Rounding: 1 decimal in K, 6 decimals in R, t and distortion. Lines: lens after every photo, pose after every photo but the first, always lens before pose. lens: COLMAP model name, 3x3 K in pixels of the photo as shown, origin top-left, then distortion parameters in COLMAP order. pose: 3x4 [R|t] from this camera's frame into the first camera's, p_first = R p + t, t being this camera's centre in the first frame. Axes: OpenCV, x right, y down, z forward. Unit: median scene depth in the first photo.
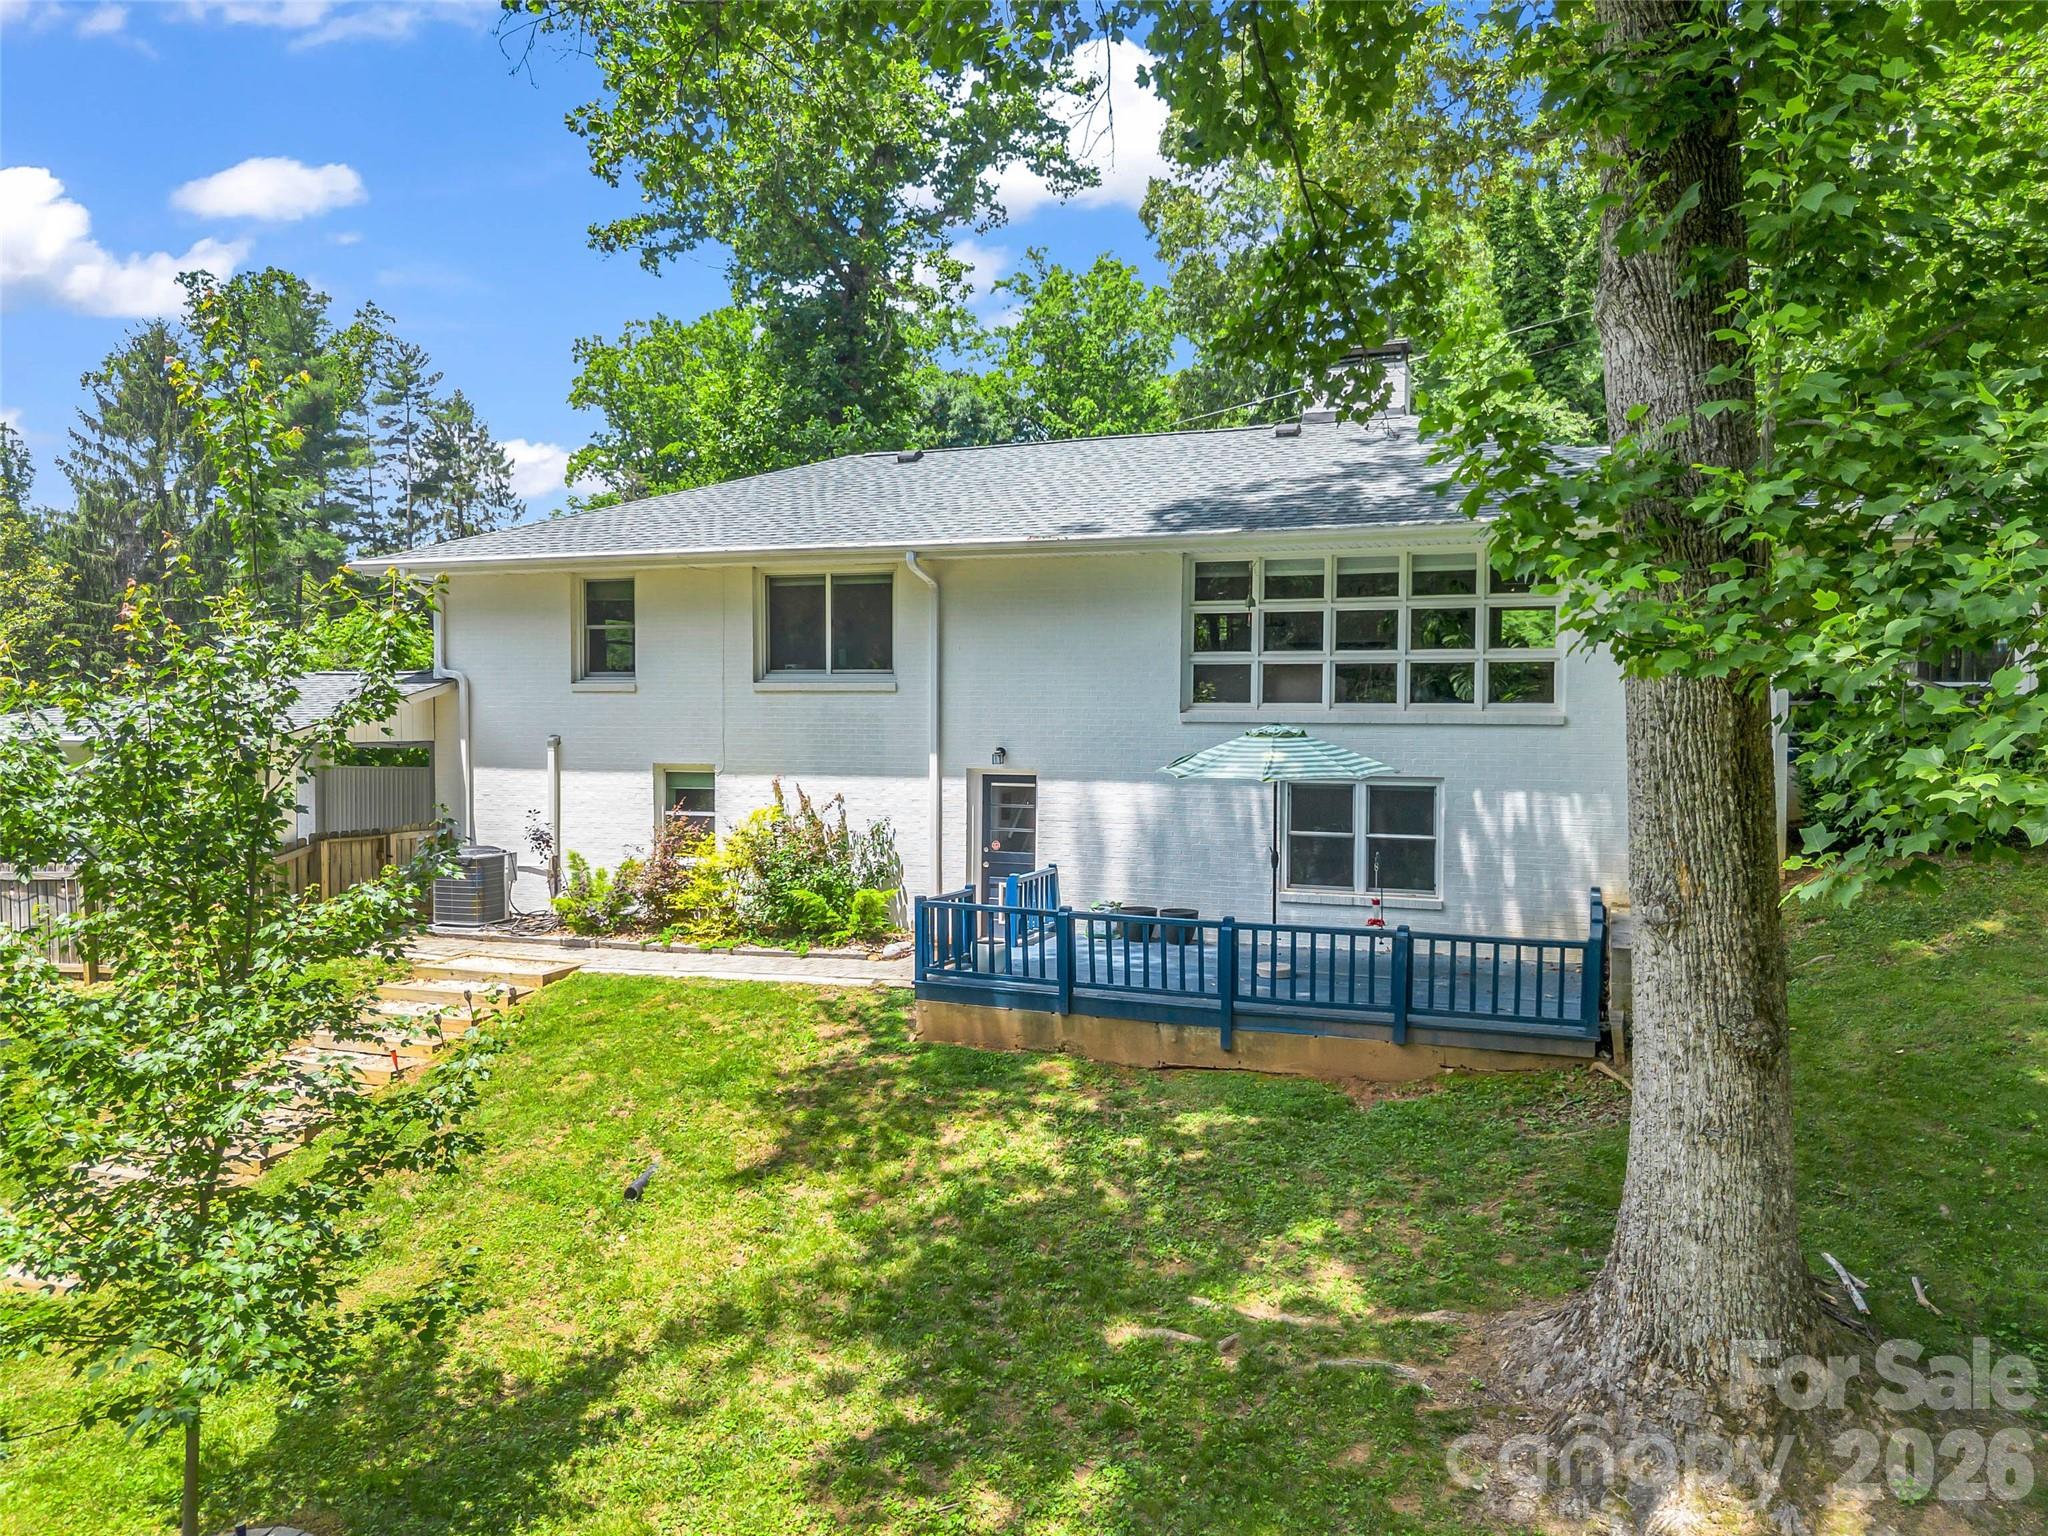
lens RADIAL K [[1554.5, 0, 1049.2], [0, 1554.5, 770.9], [0, 0, 1]] dist [0.070920, -0.122385]
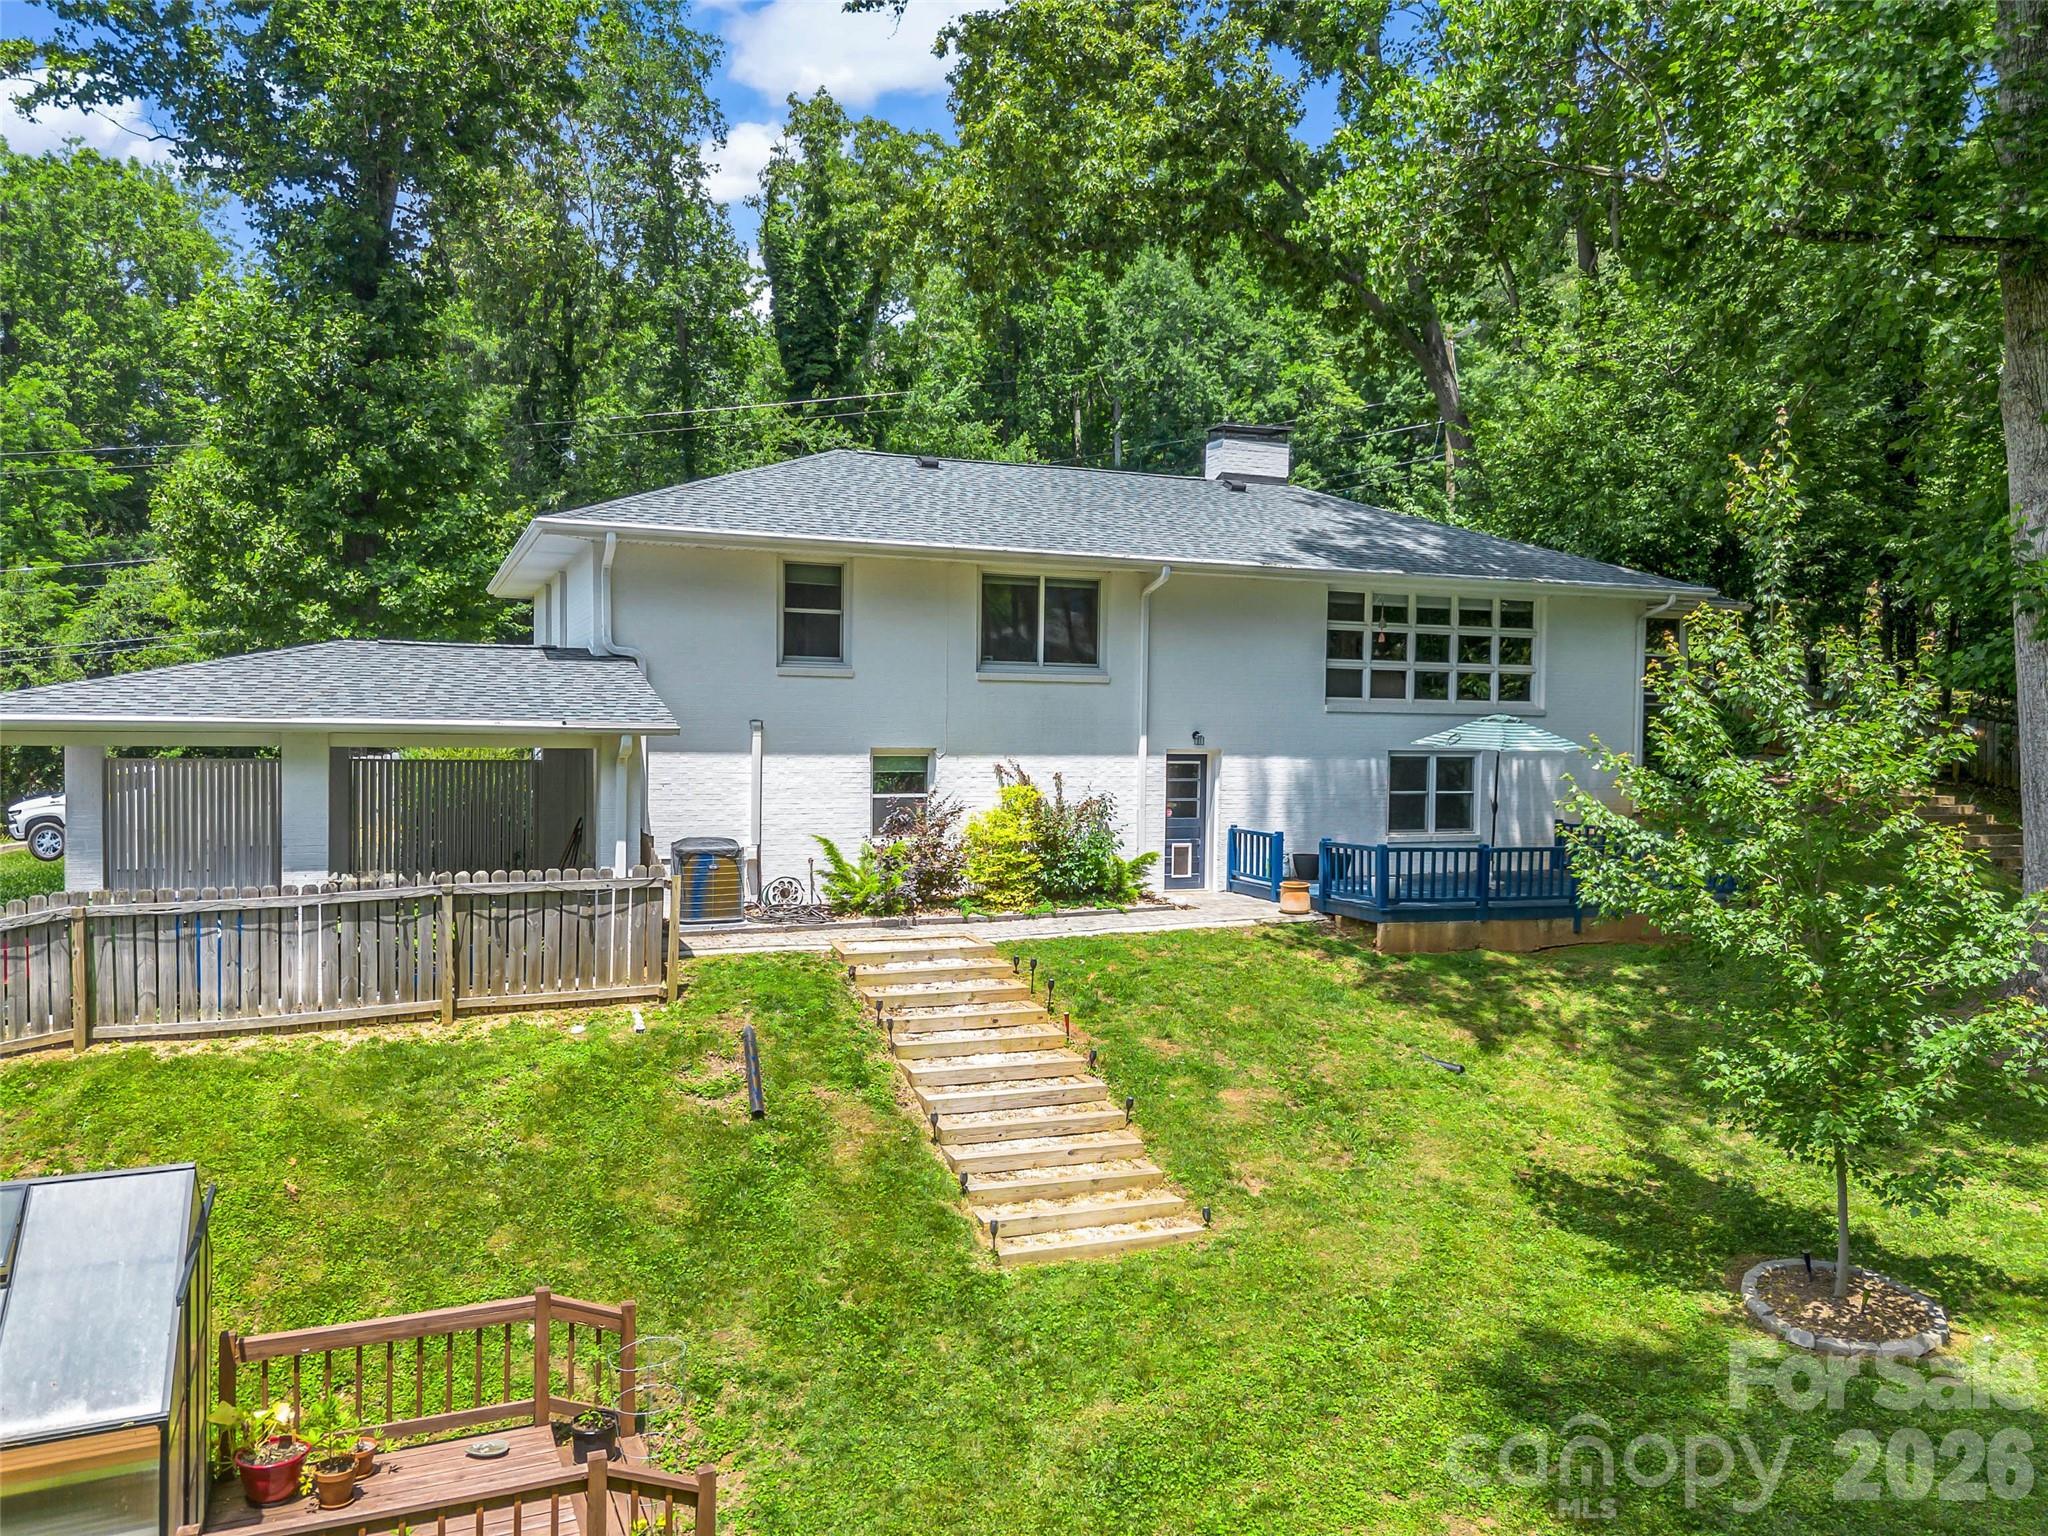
lens RADIAL K [[1554.5, 0, 1049.2], [0, 1554.5, 770.9], [0, 0, 1]] dist [0.070920, -0.122385]
pose [[0.732311, -0.016675, 0.680766, -0.943727], [0.012980, 0.999860, 0.010529, 0.001948], [-0.680846, 0.001126, 0.732426, 0.183127]]
